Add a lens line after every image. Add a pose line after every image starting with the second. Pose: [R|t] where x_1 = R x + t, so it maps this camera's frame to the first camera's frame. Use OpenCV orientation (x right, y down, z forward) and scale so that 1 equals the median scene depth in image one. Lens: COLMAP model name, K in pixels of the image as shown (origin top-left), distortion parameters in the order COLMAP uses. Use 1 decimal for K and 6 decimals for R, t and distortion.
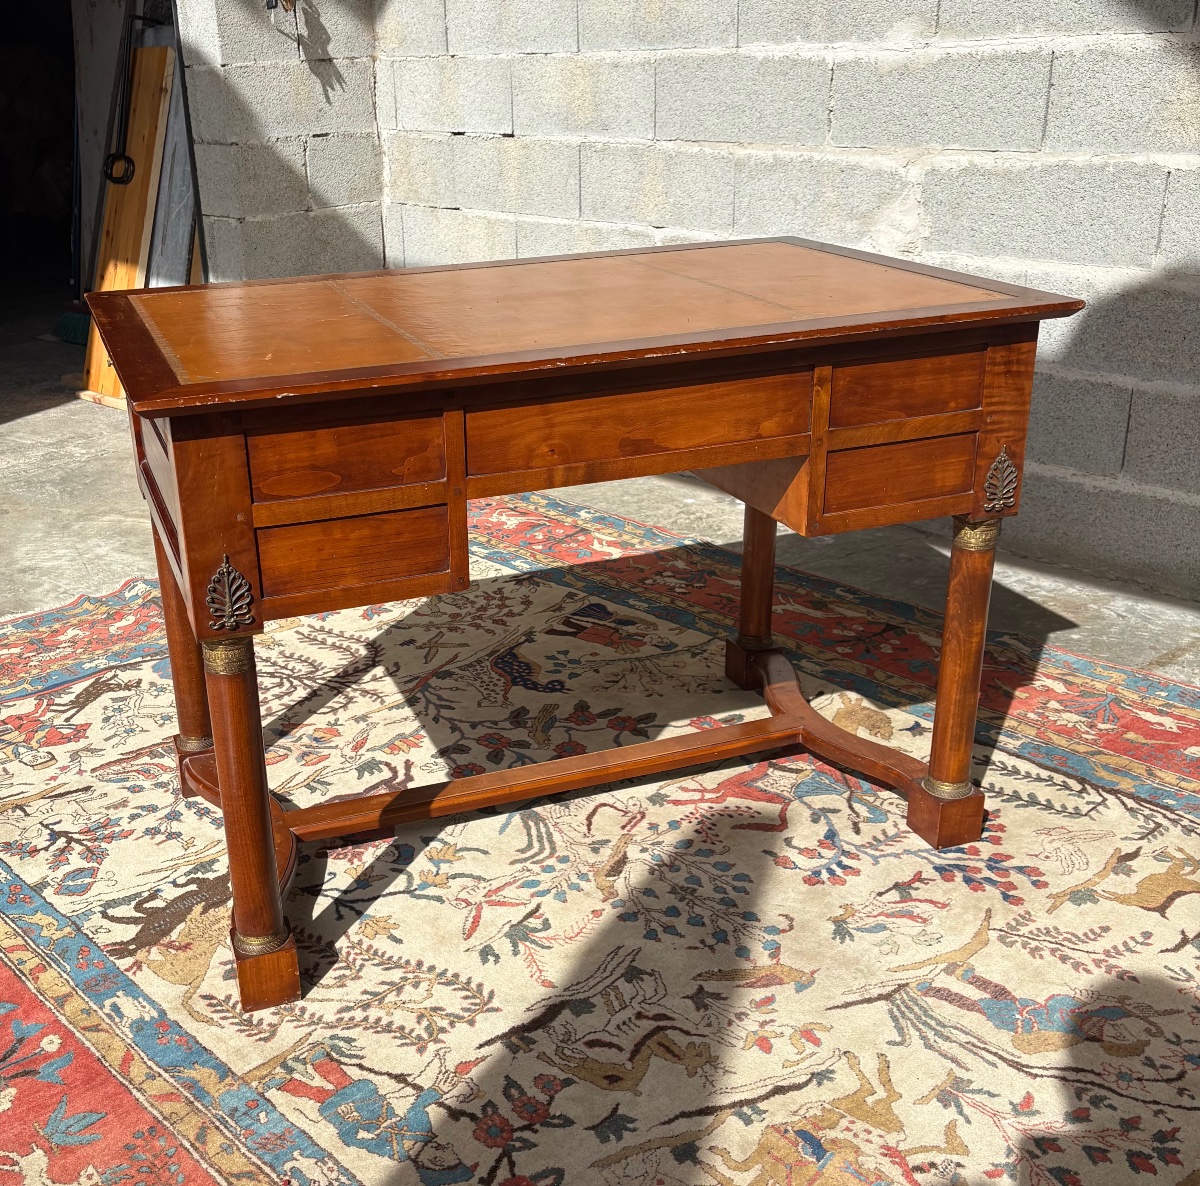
lens RADIAL K [[1408.7, 0, 489.6], [0, 1408.7, 590.5], [0, 0, 1]] dist [0.008171, 0.043563]
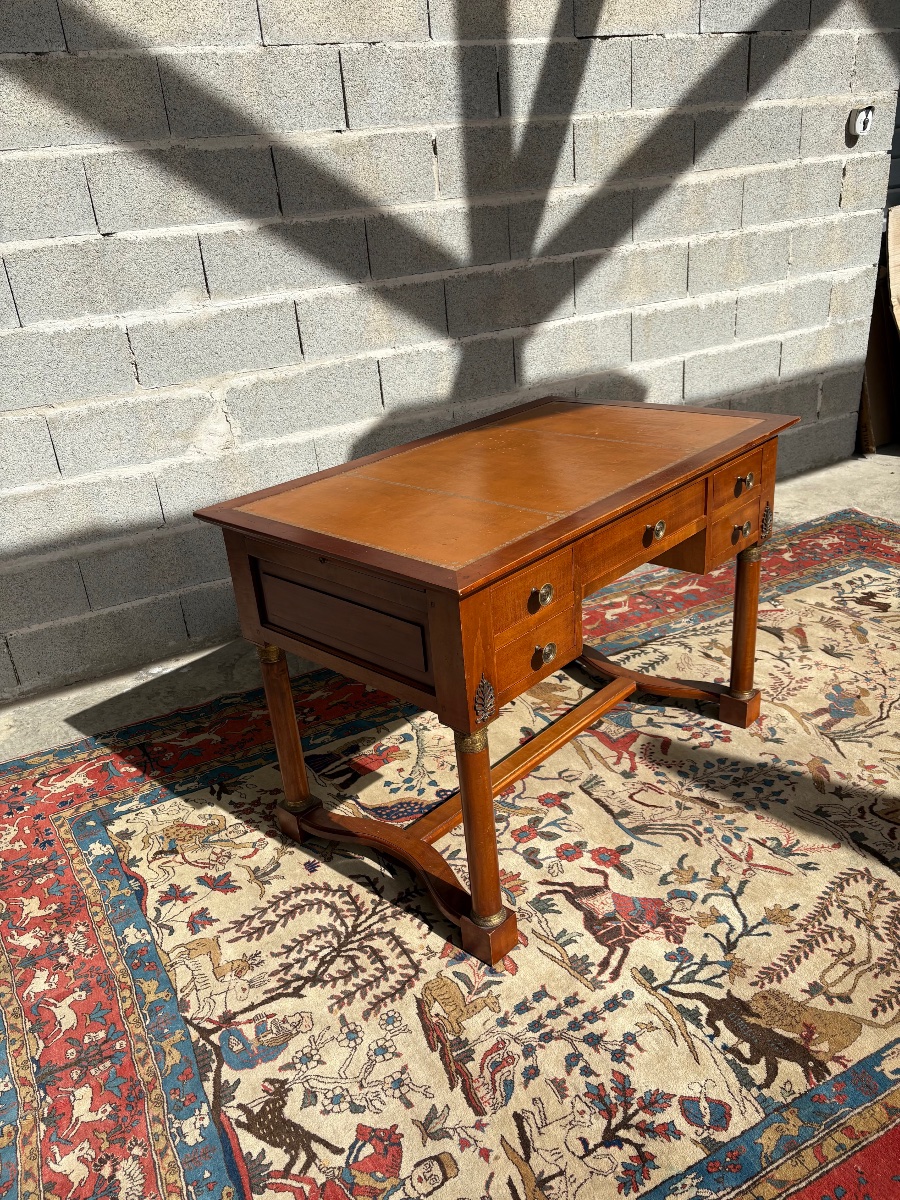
lens RADIAL K [[914.2, 0, 441.8], [0, 914.2, 602.7], [0, 0, 1]] dist [0.026477, -0.010370]
pose [[0.252637, -0.389059, 0.885894, -0.762498], [0.420896, 0.868617, 0.261441, -0.371604], [-0.871218, 0.306820, 0.383198, 0.741216]]
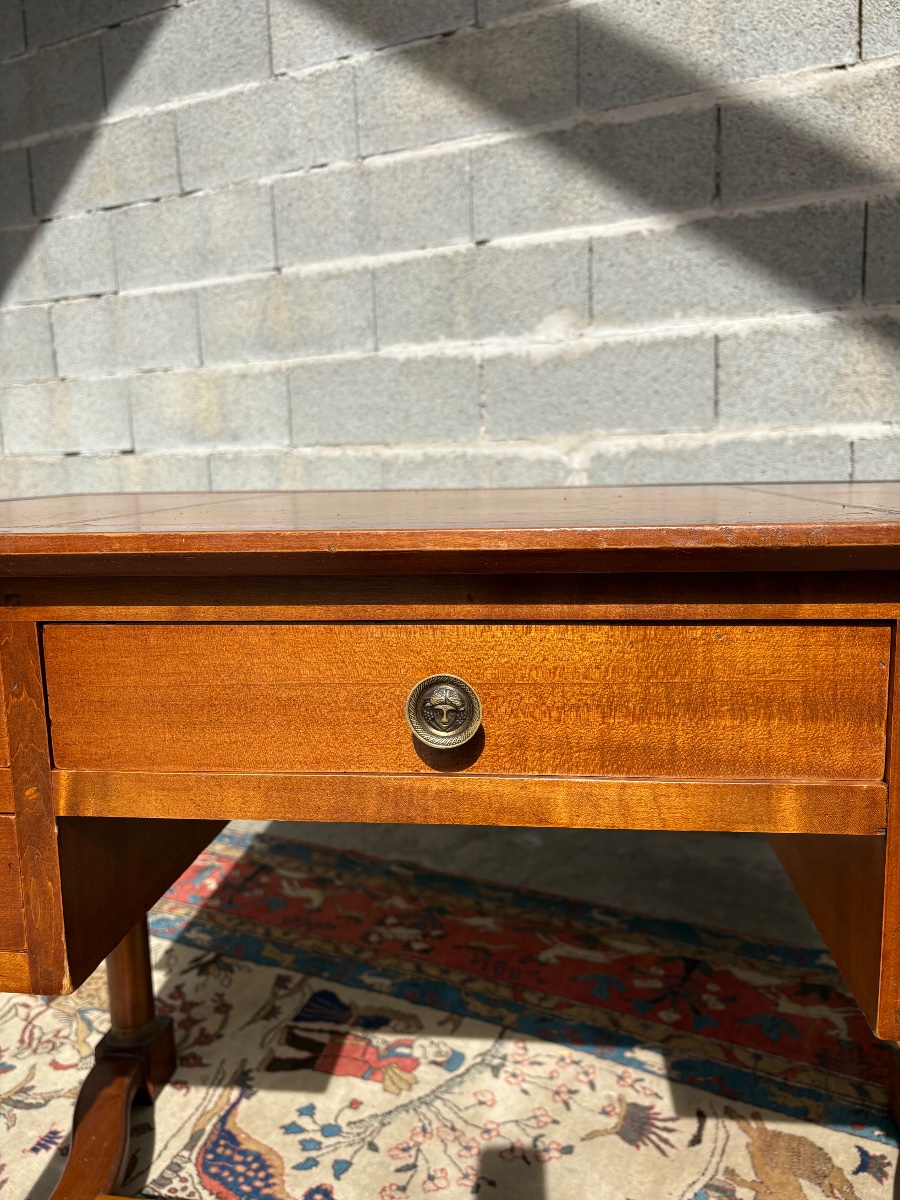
lens RADIAL K [[921.2, 0, 450.0], [0, 921.2, 600.0], [0, 0, 1]] dist [0.018447, -0.023591]
pose [[0.927287, -0.049125, 0.371113, -0.041681], [0.132587, 0.970189, -0.202864, -0.114004], [-0.350084, 0.237318, 0.906157, 0.667152]]
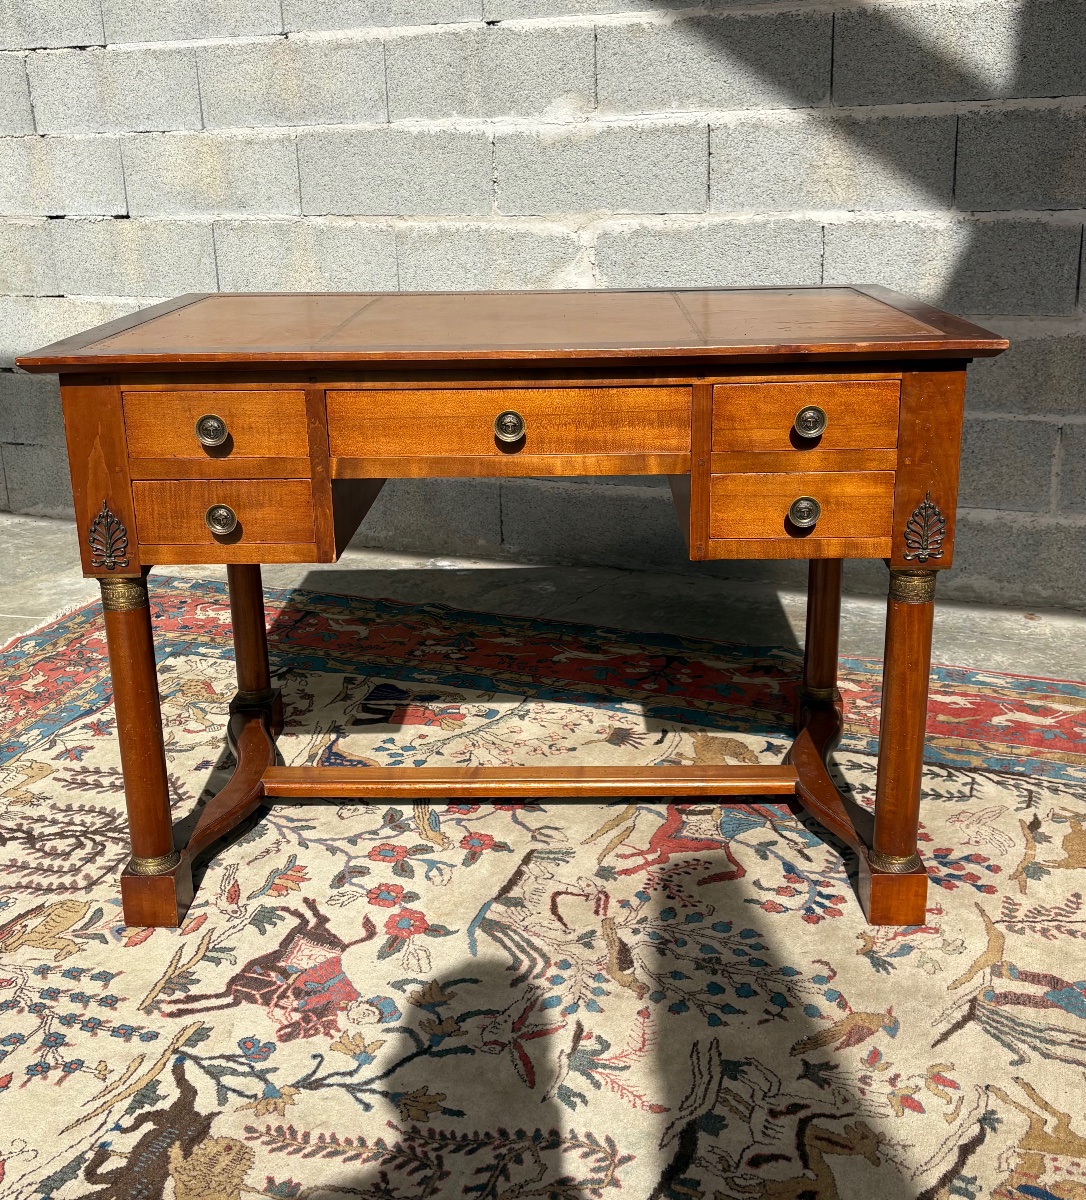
lens RADIAL K [[1314.2, 0, 534.8], [0, 1314.2, 537.7], [0, 0, 1]] dist [0.096665, -0.254822]
pose [[0.892896, -0.117439, 0.434677, -0.277728], [0.159537, 0.985273, -0.061517, -0.023571], [-0.421052, 0.124275, 0.898483, 0.211760]]
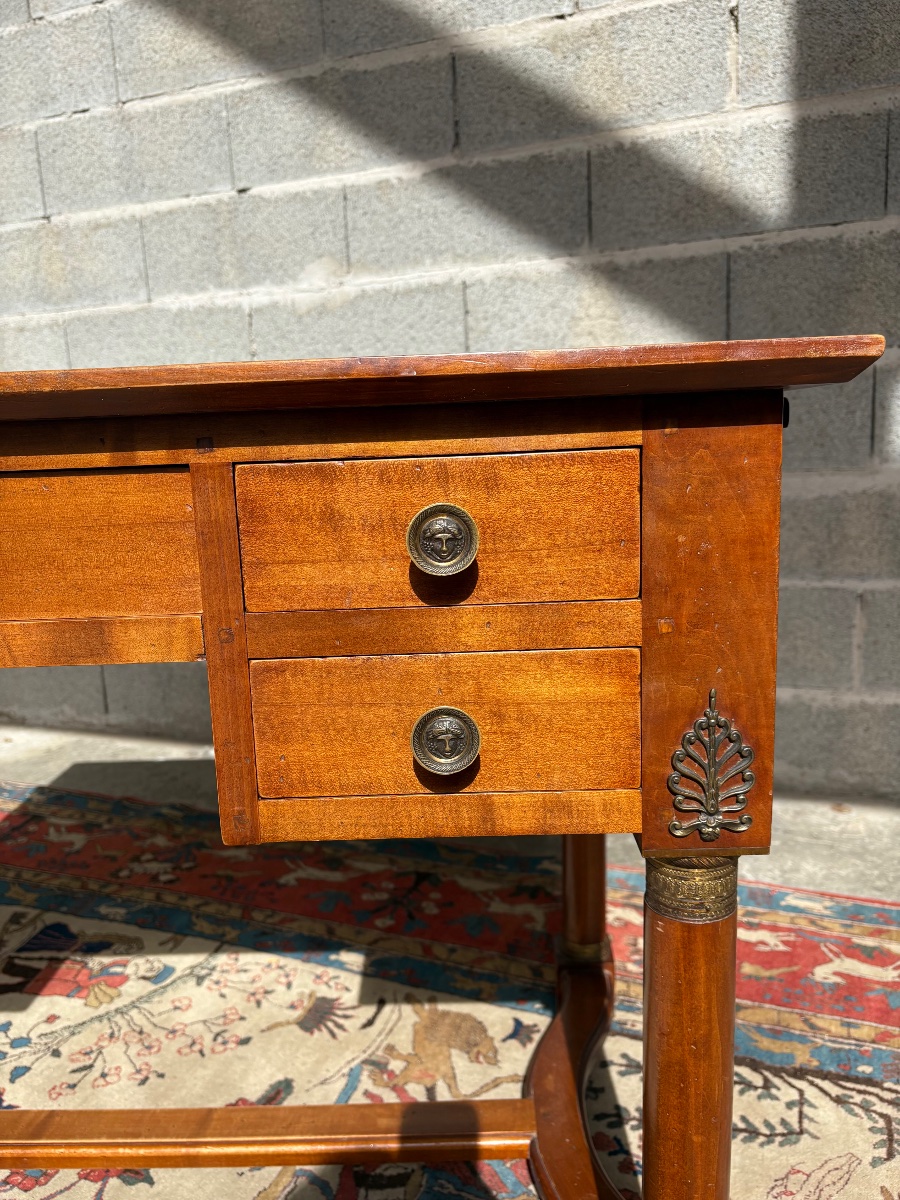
lens RADIAL K [[922.9, 0, 453.8], [0, 922.9, 605.7], [0, 0, 1]] dist [0.007368, -0.001059]
pose [[0.886271, -0.091846, 0.453969, 0.078228], [0.180689, 0.971042, -0.156297, -0.055883], [-0.426467, 0.220549, 0.877202, 0.595443]]
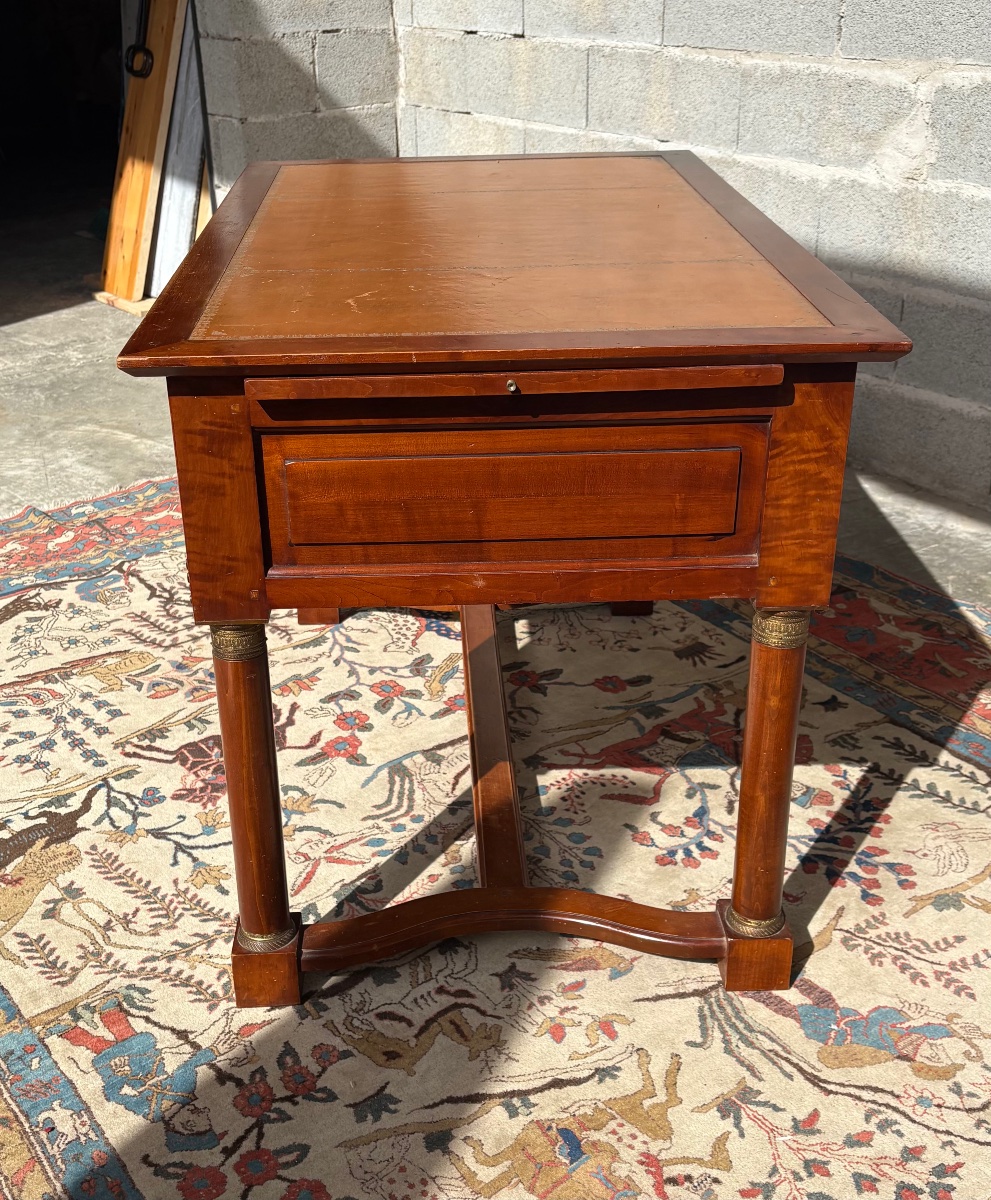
lens RADIAL K [[1426.2, 0, 447.4], [0, 1426.2, 608.9], [0, 0, 1]] dist [0.045858, -0.072742]
pose [[0.993329, 0.058614, -0.099312, 0.153385], [-0.050674, 0.995453, 0.080662, -0.031738], [0.103588, -0.075091, 0.991782, 0.034954]]
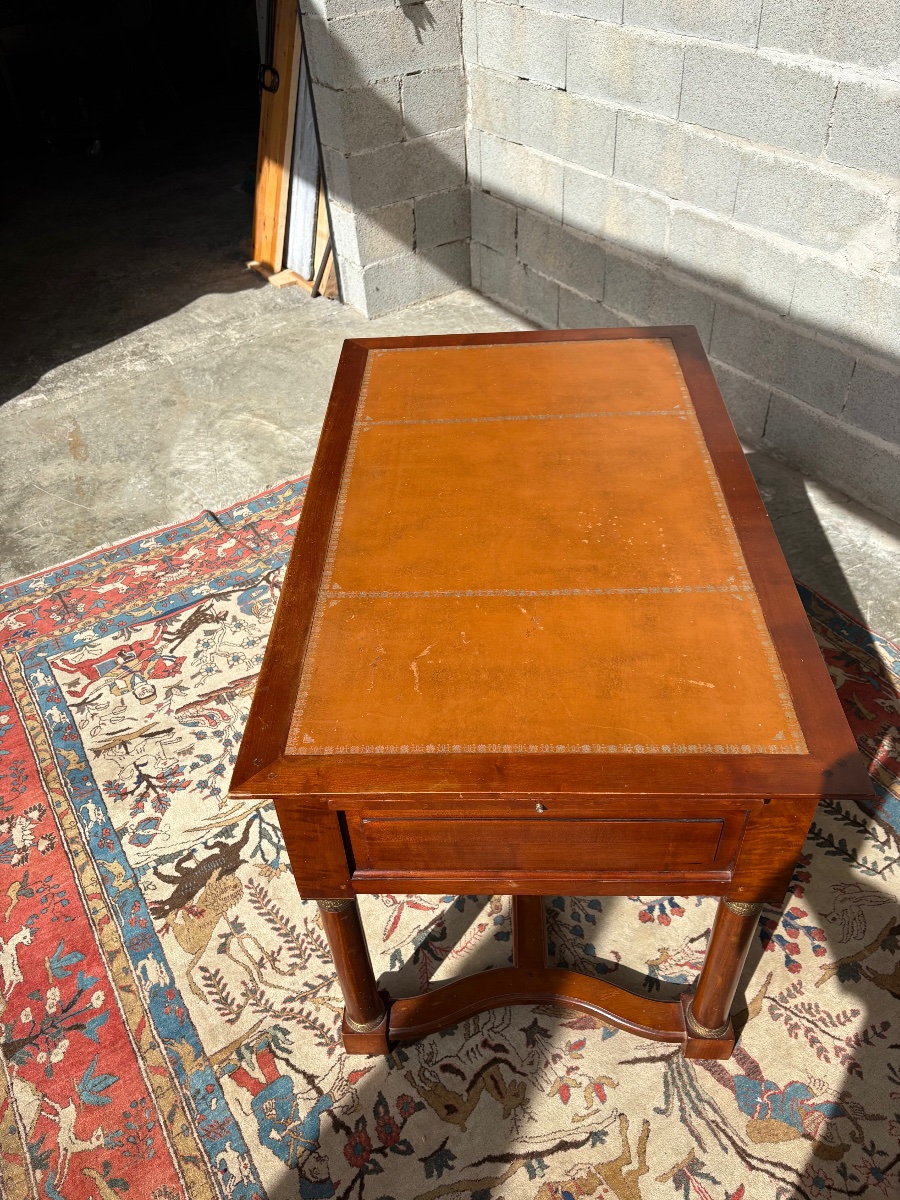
lens RADIAL K [[917.0, 0, 438.2], [0, 917.0, 603.5], [0, 0, 1]] dist [0.035475, -0.029187]
pose [[0.984300, 0.094755, -0.148911, 0.123812], [-0.037130, 0.935961, 0.350141, -0.345904], [0.172552, -0.339114, 0.924785, 0.226121]]
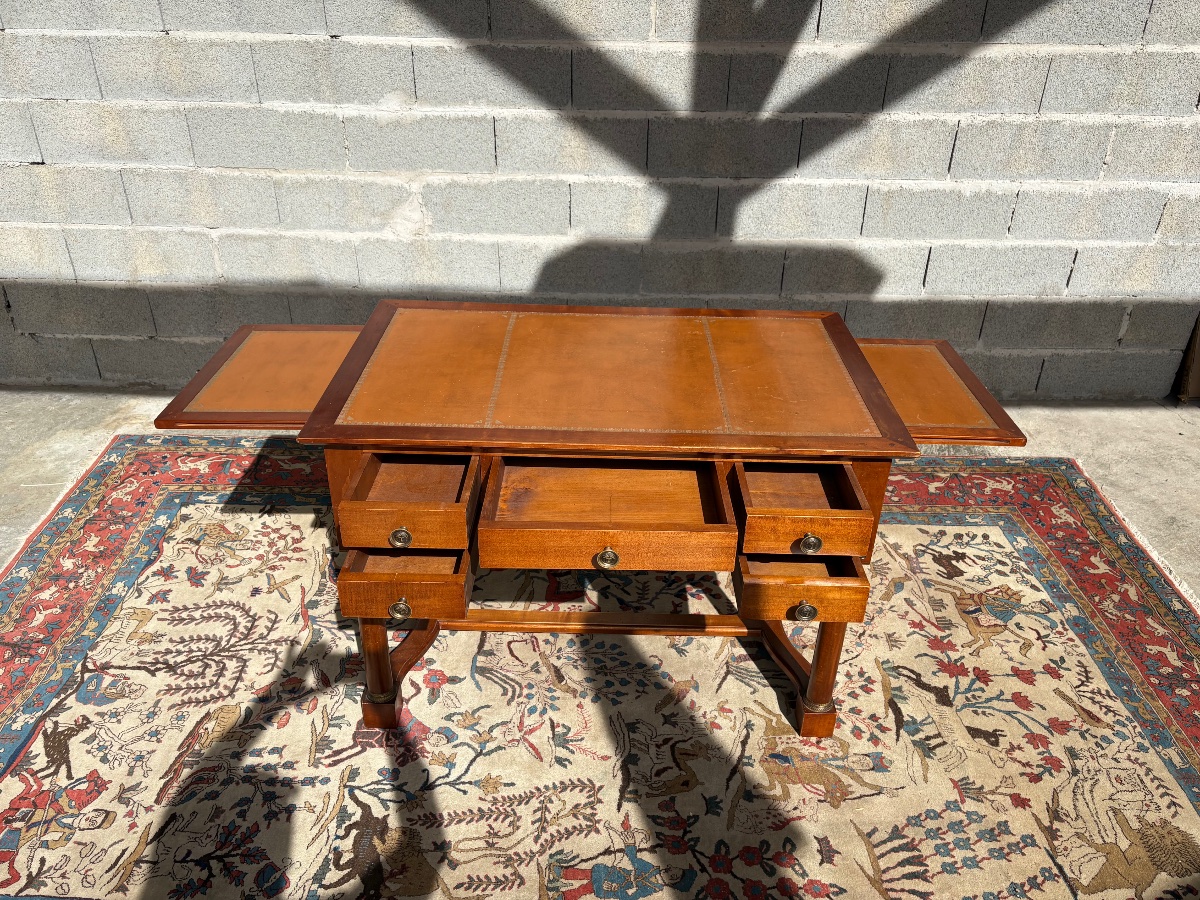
lens RADIAL K [[917.0, 0, 596.2], [0, 917.0, 452.5], [0, 0, 1]] dist [0.035475, -0.029187]
pose [[0.679389, -0.327934, 0.656422, -0.495998], [0.230845, 0.944676, 0.233018, -0.294785], [-0.696521, -0.006778, 0.717505, 0.144653]]
